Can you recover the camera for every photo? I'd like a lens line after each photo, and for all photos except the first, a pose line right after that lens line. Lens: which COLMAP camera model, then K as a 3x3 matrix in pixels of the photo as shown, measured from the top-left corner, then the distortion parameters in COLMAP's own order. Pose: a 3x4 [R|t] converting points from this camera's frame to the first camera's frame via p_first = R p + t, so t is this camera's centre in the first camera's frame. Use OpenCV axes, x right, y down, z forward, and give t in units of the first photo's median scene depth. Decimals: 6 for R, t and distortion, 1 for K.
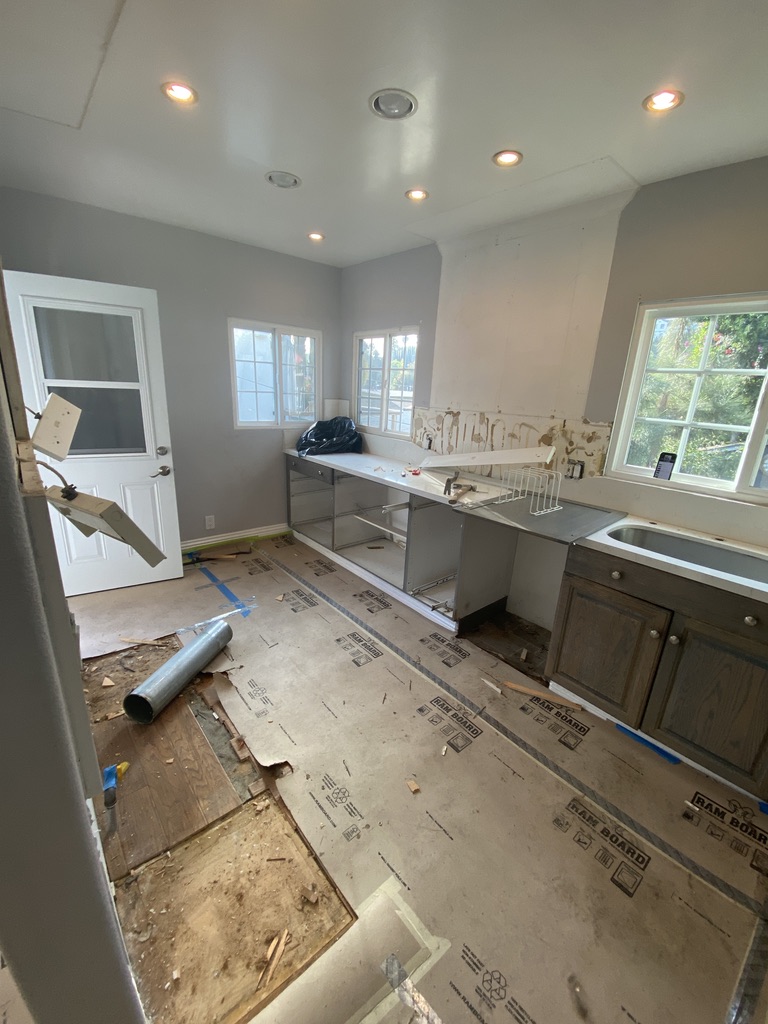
lens RADIAL K [[422.2, 0, 376.5], [0, 422.2, 514.2], [0, 0, 1]] dist [-0.012092, -0.003074]
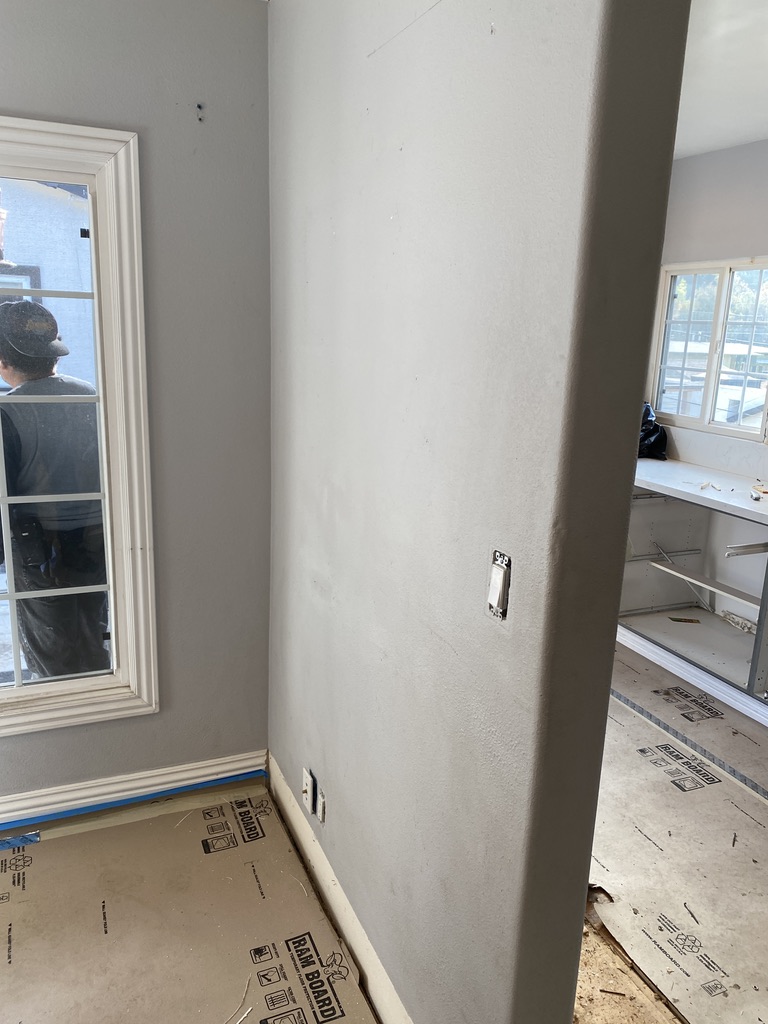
lens RADIAL K [[800.3, 0, 385.8], [0, 800.3, 507.6], [0, 0, 1]] dist [0.011868, -0.016714]
pose [[0.957724, 0.053034, -0.282759, -0.144157], [-0.075770, 0.994660, -0.070081, 0.051525], [0.277532, 0.088543, 0.956627, -0.300457]]
